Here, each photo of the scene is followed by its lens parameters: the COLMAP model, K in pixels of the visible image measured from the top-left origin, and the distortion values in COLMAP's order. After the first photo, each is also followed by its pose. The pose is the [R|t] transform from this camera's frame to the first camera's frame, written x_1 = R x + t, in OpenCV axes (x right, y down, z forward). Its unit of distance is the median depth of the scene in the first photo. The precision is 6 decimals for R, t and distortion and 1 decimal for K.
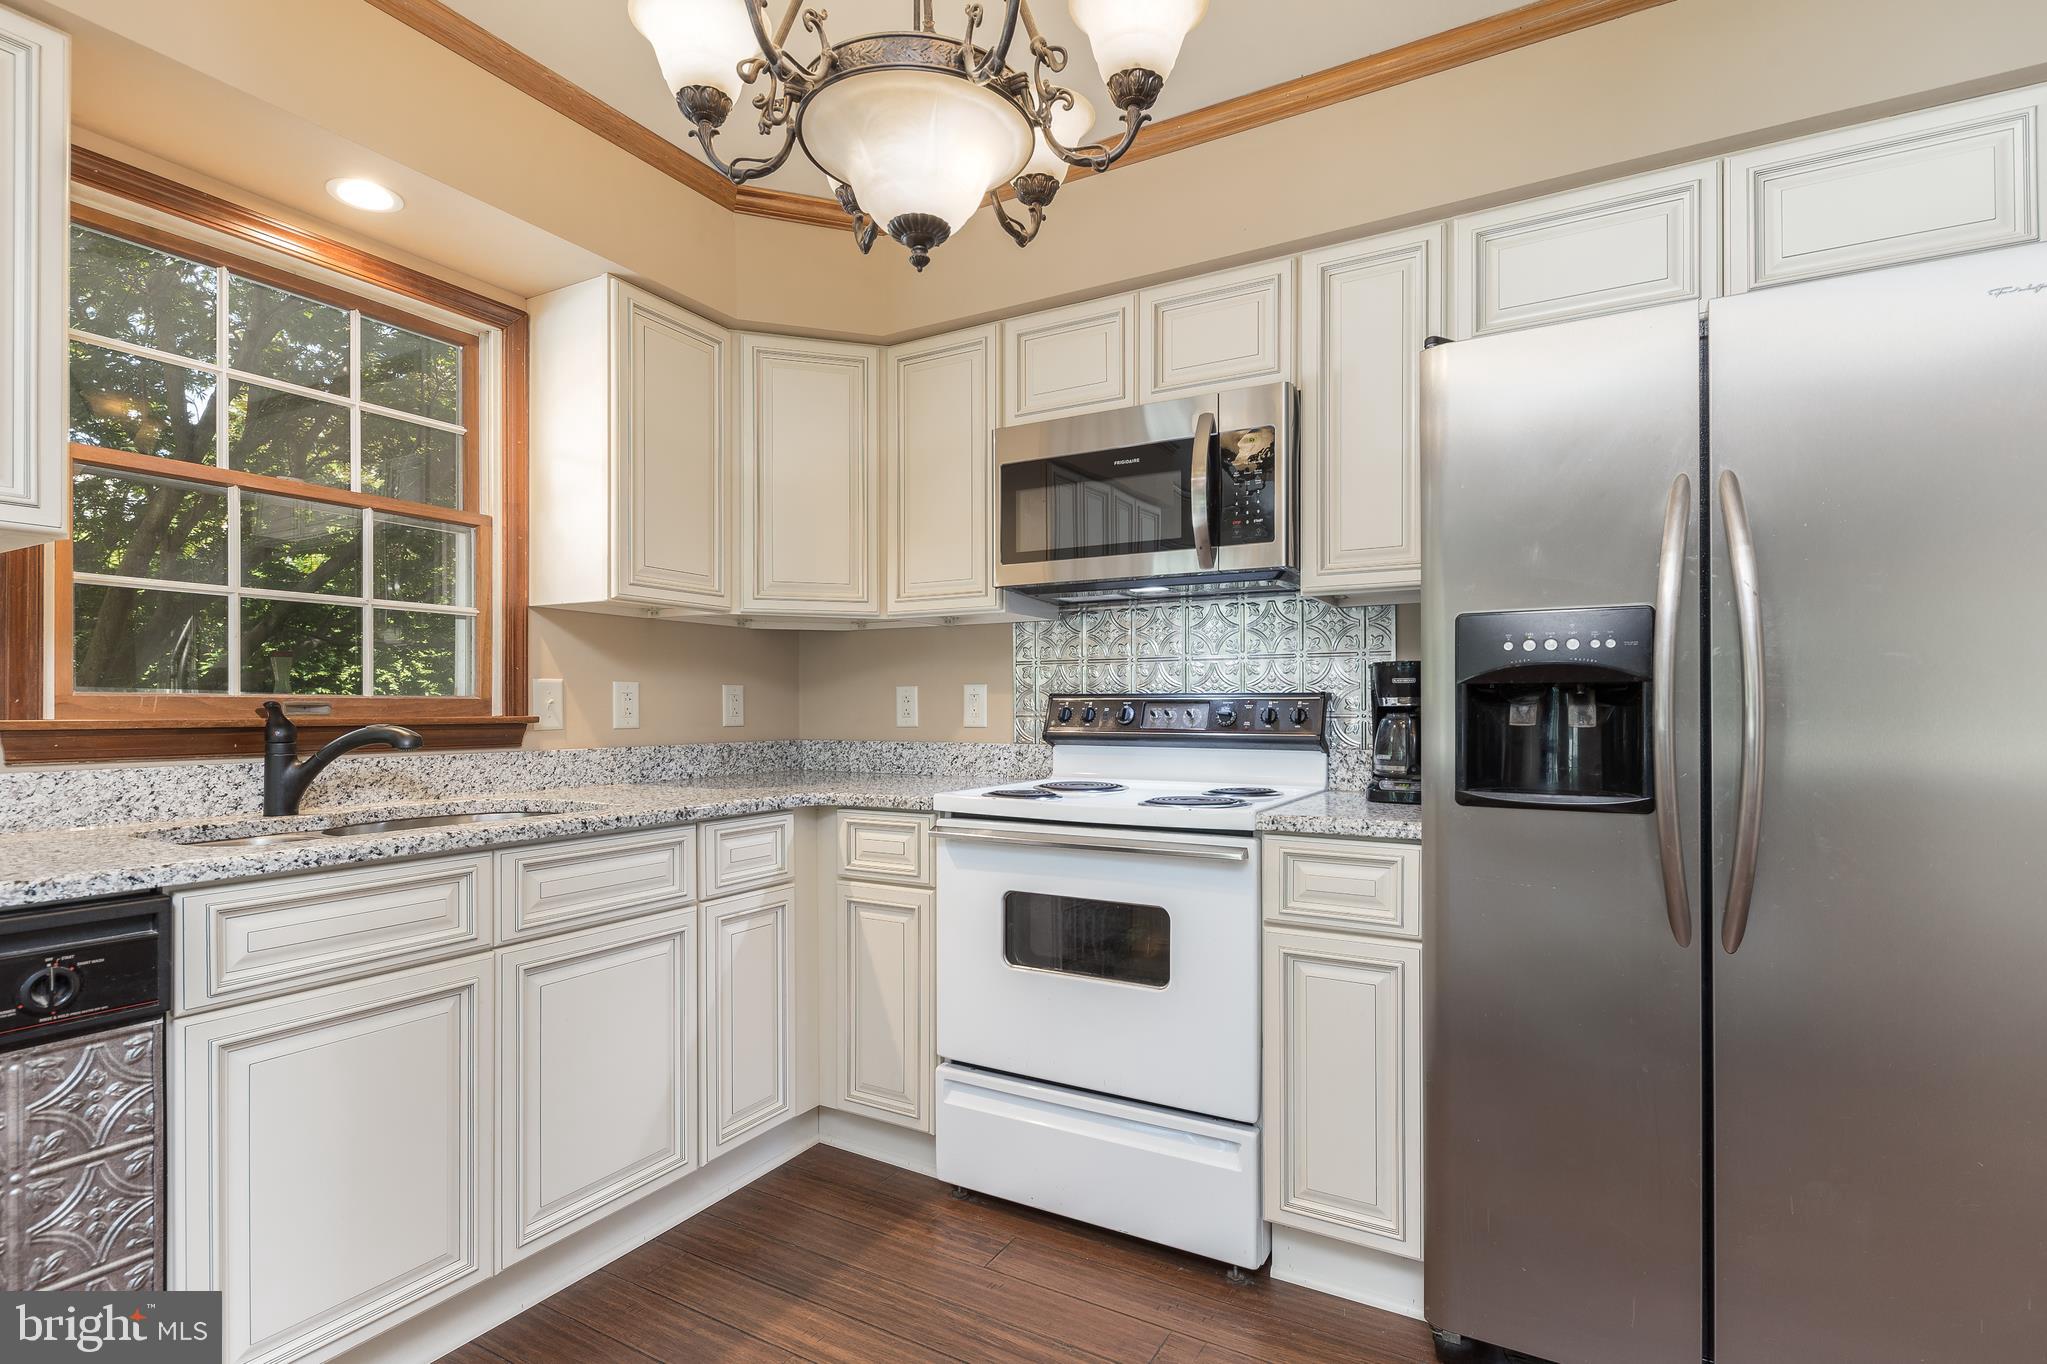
lens RADIAL K [[969.7, 0, 1020.7], [0, 969.7, 708.3], [0, 0, 1]] dist [0.001769, 0.000085]
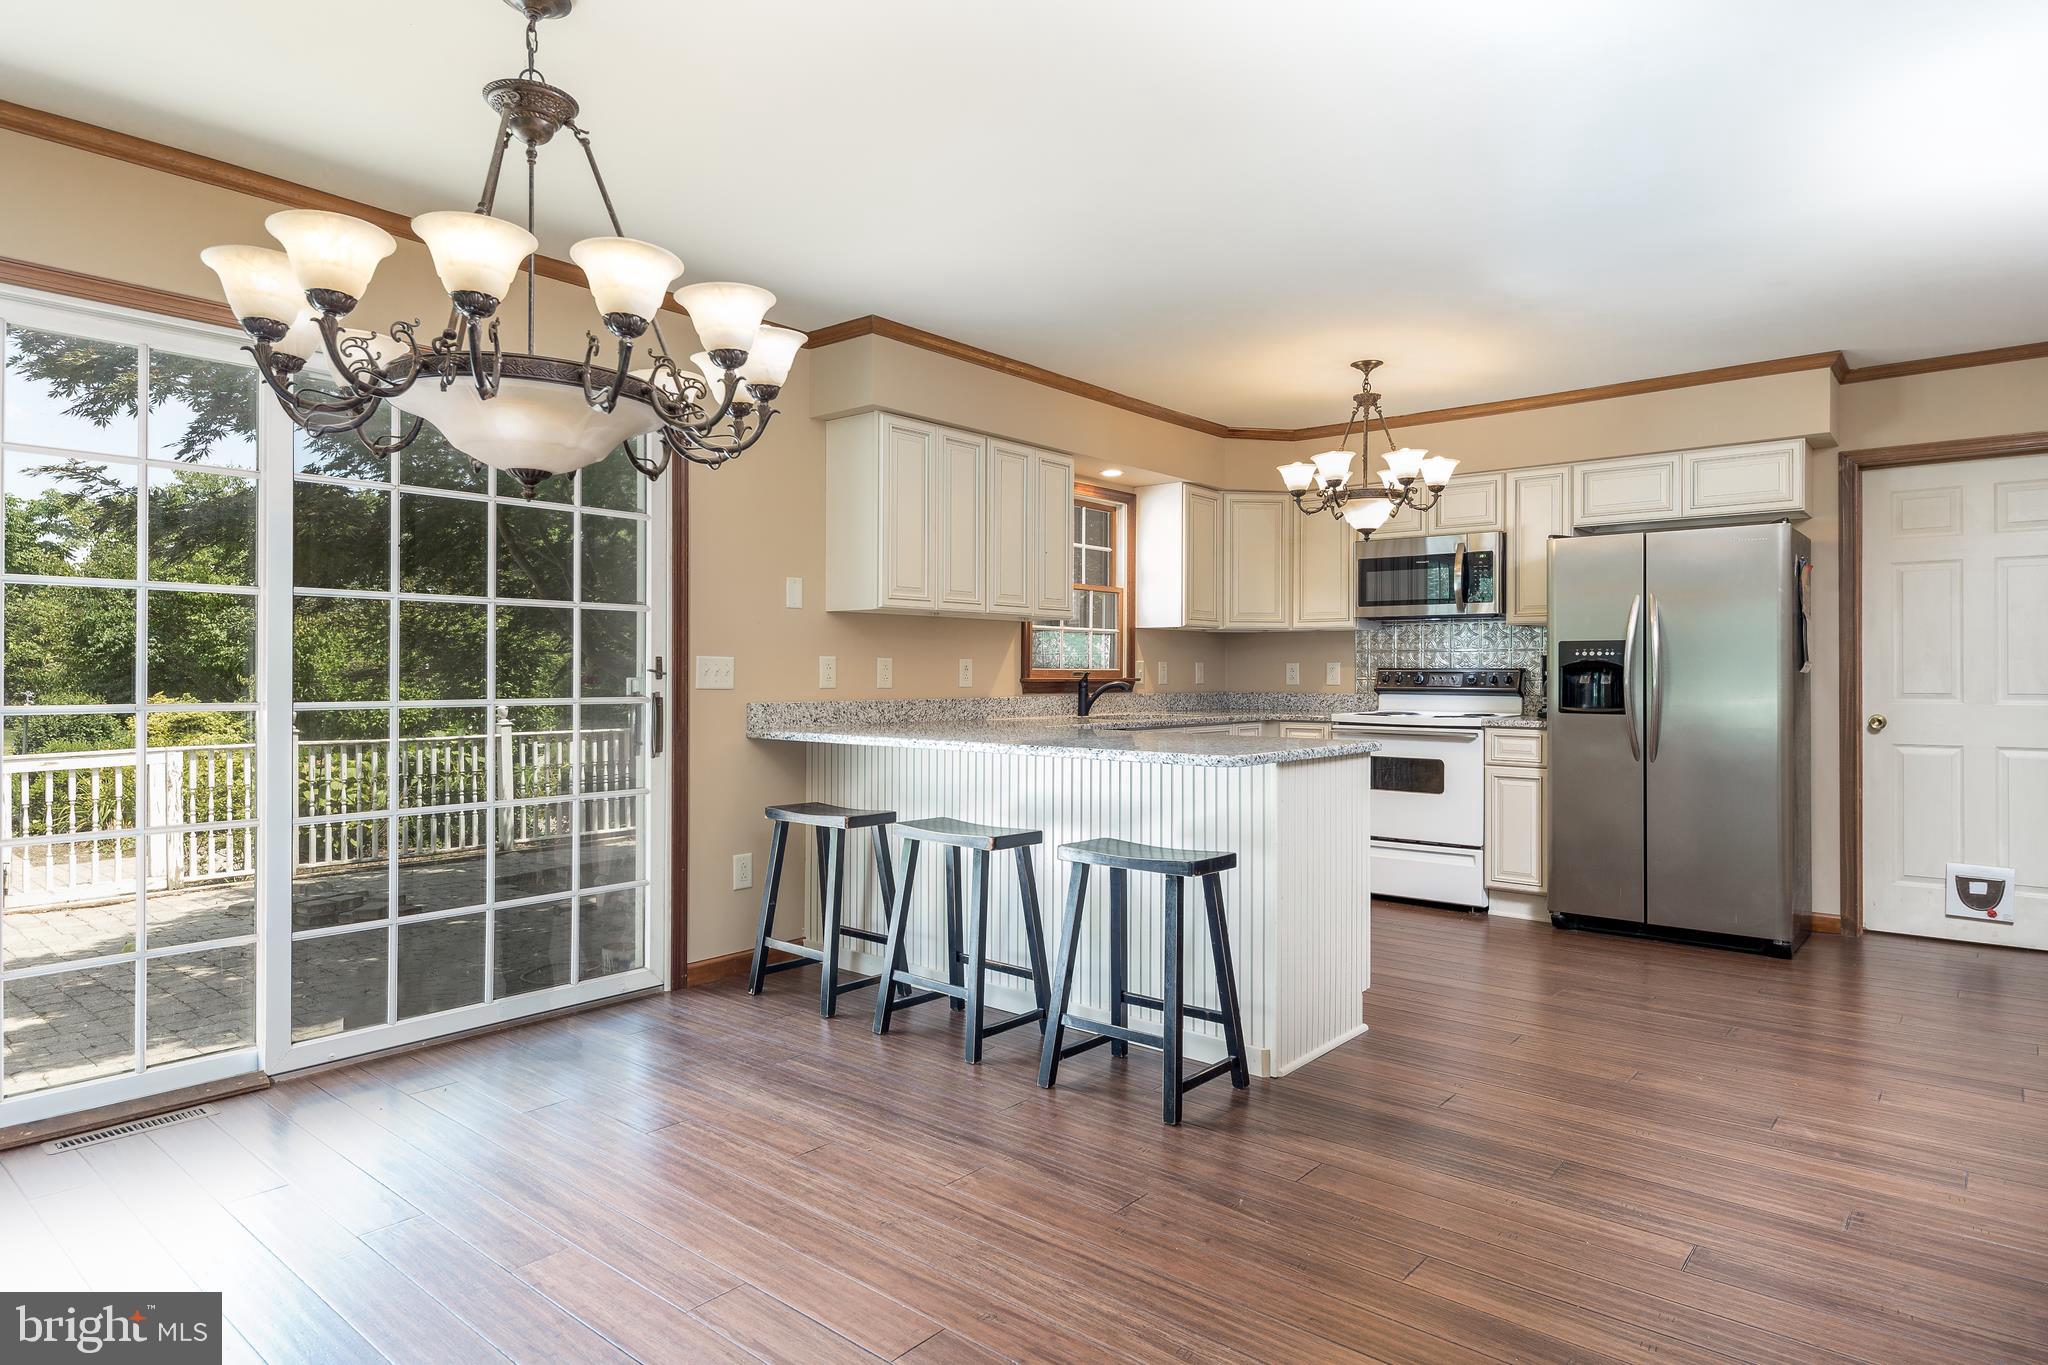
lens RADIAL K [[1145.7, 0, 1018.0], [0, 1145.7, 665.5], [0, 0, 1]] dist [0.002388, 0.000693]
pose [[0.982072, 0.002293, -0.188491, -0.302721], [-0.003538, 0.999974, -0.006265, -0.003697], [0.188471, 0.006820, 0.982055, -1.729836]]
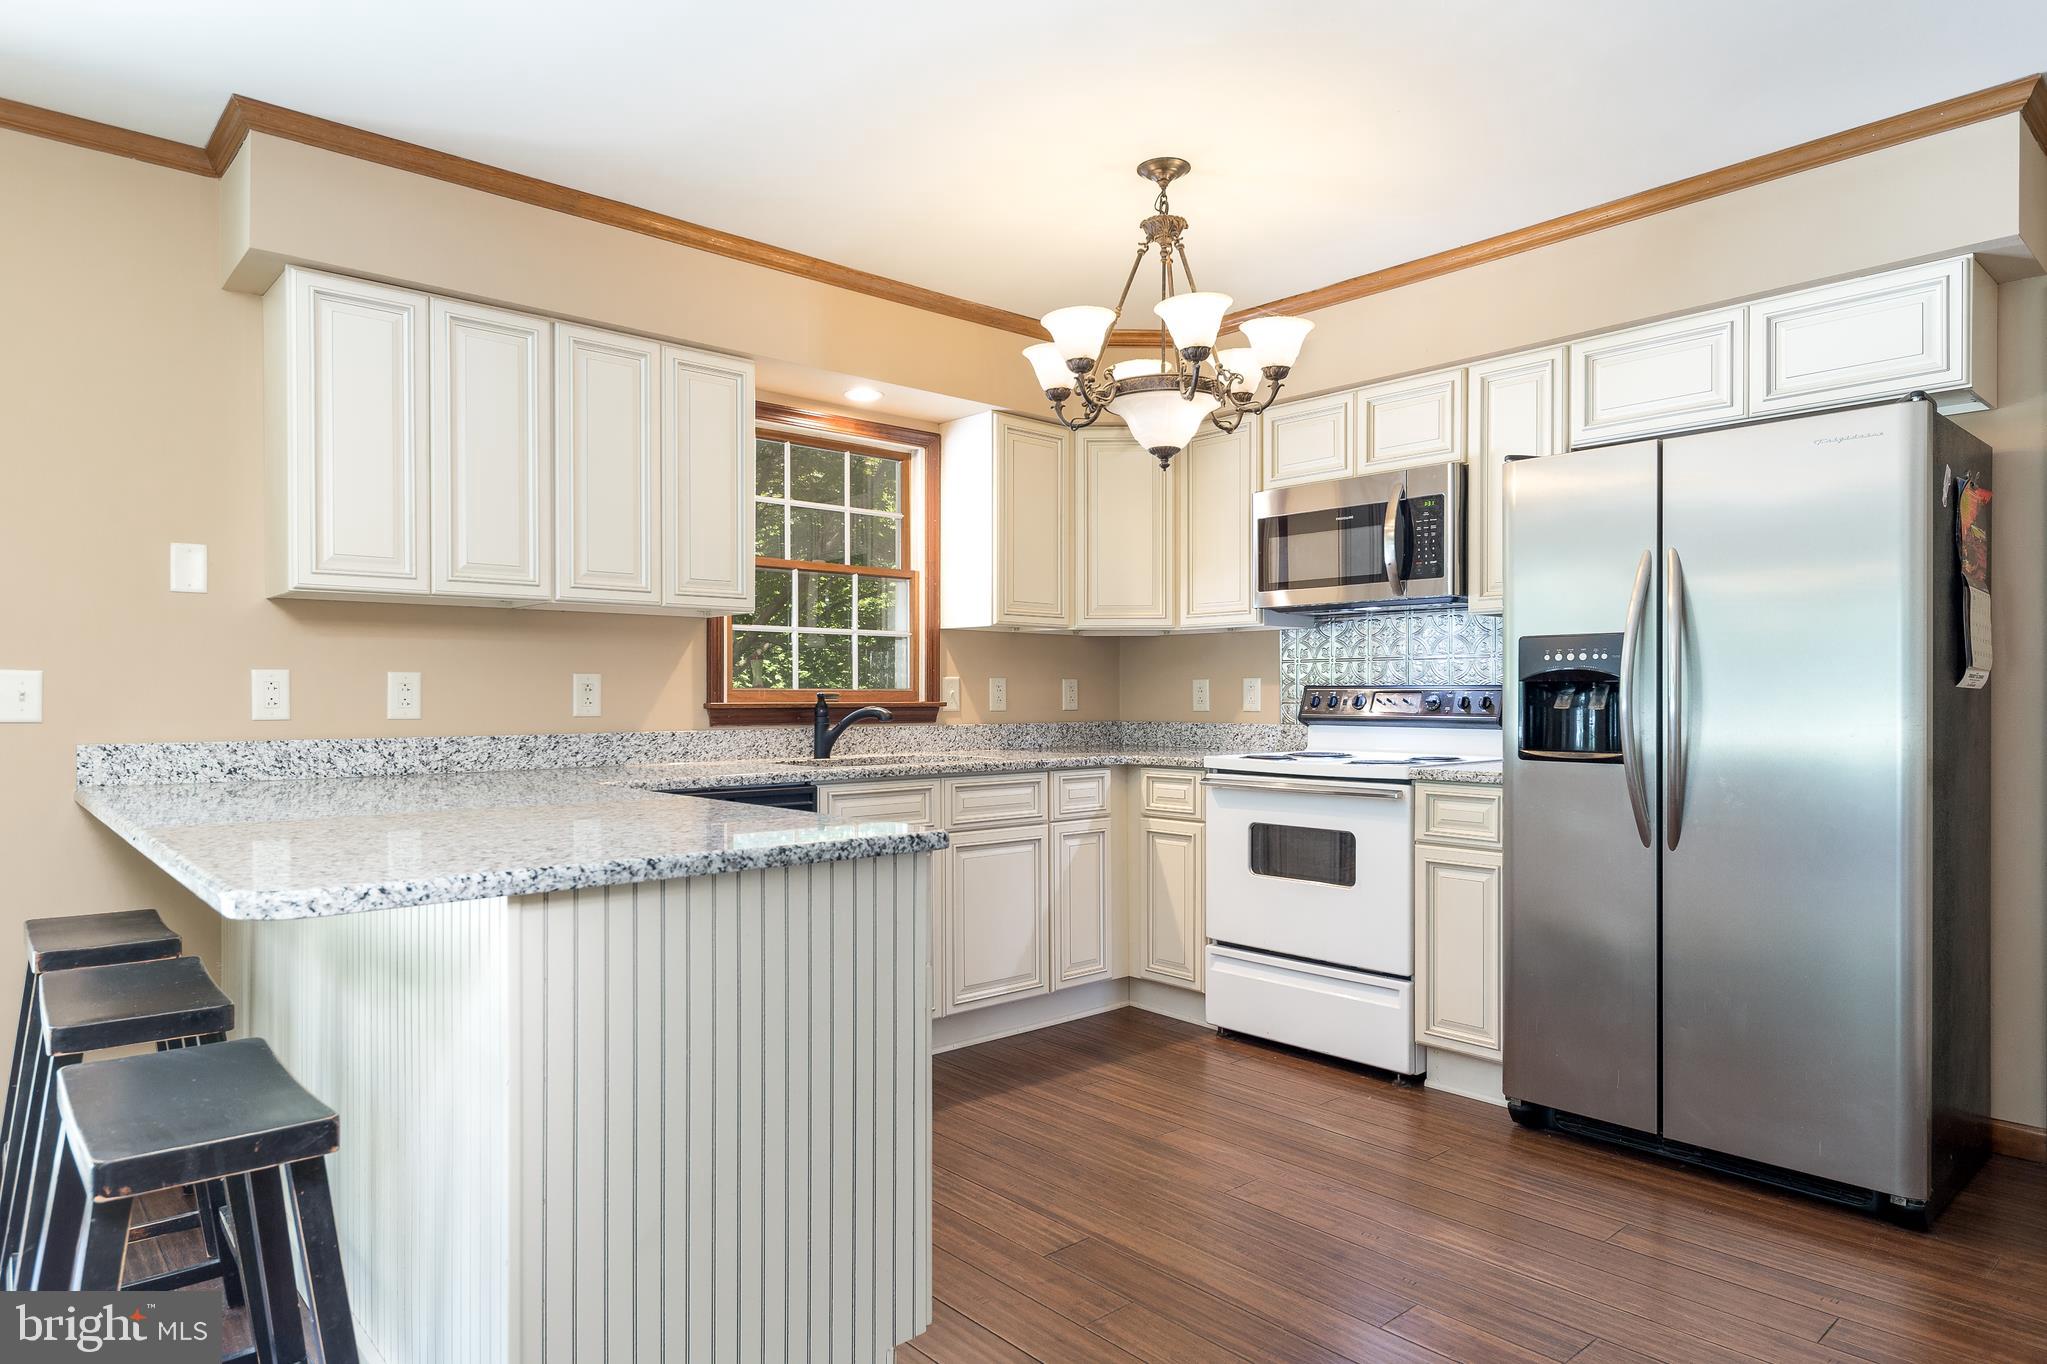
lens RADIAL K [[1195.5, 0, 1029.9], [0, 1195.5, 702.8], [0, 0, 1]] dist [-0.000021, -0.003220]
pose [[0.949348, 0.001764, -0.314222, 0.224600], [0.000154, 0.999982, 0.006079, -0.002193], [0.314227, -0.005820, 0.949330, -0.775971]]
